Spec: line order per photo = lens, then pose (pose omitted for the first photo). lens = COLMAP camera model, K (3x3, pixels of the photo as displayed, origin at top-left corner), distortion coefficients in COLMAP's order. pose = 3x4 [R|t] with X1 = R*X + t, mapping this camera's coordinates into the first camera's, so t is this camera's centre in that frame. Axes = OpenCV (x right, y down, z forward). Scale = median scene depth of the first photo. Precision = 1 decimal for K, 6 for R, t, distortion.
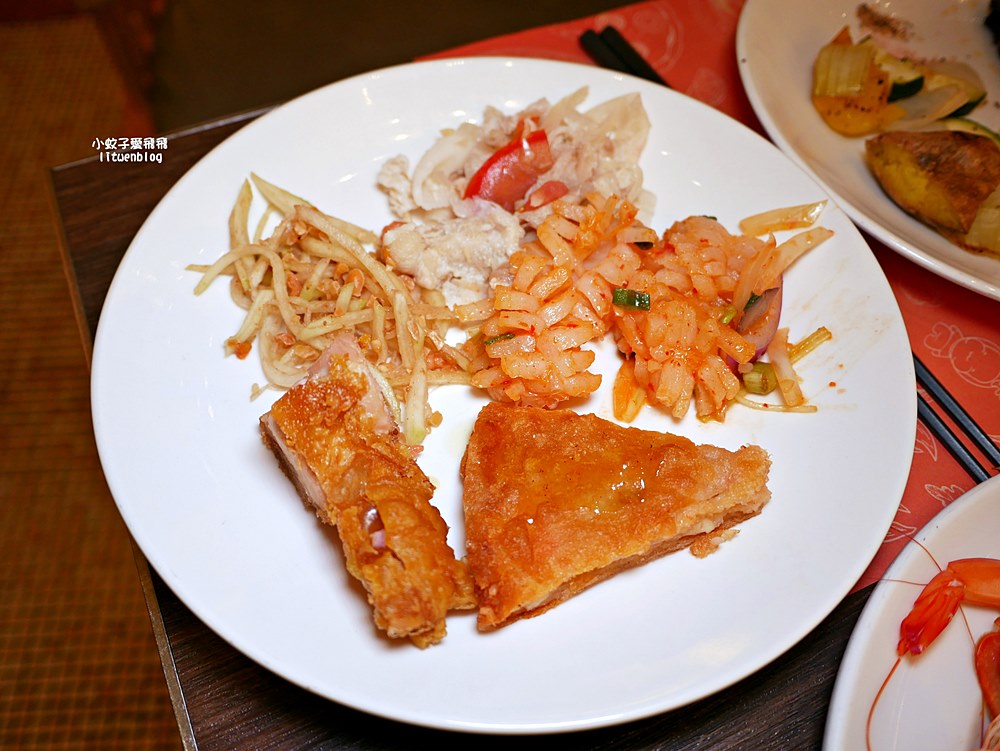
lens RADIAL K [[846.0, 0, 495.1], [0, 846.0, 376.7], [0, 0, 1]] dist [-0.054931, 0.011423]
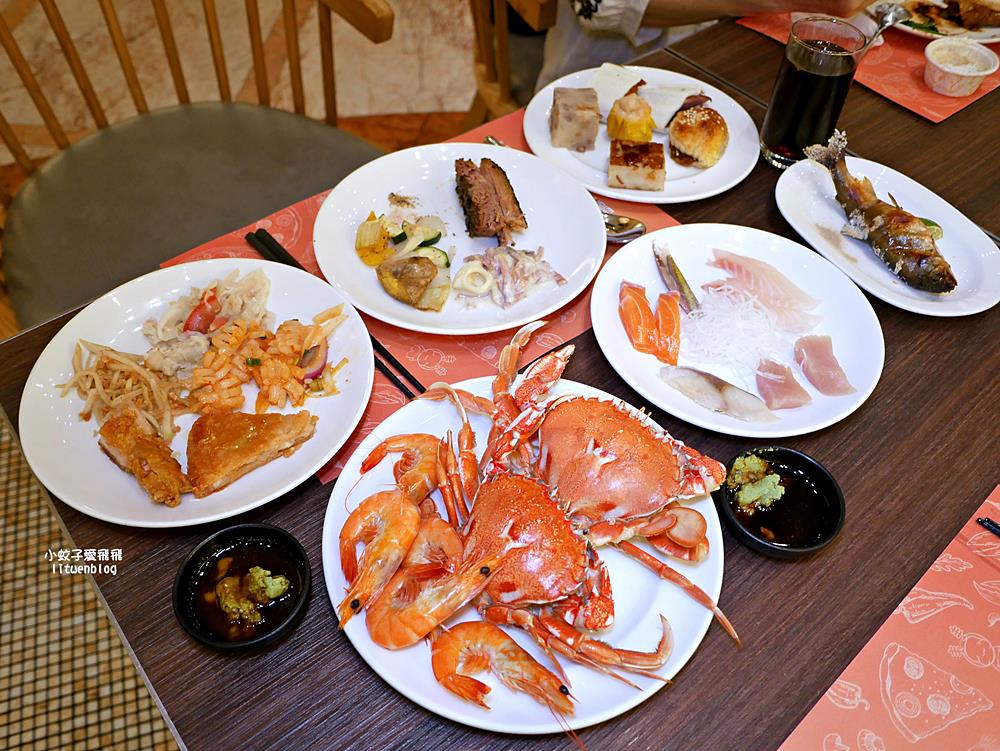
lens RADIAL K [[846.0, 0, 504.1], [0, 846.0, 373.3], [0, 0, 1]] dist [-0.054931, 0.011423]
pose [[0.969636, -0.193465, 0.149589, 0.466919], [0.208330, 0.973821, -0.090943, 0.286866], [-0.128079, 0.119346, 0.984557, -1.345550]]
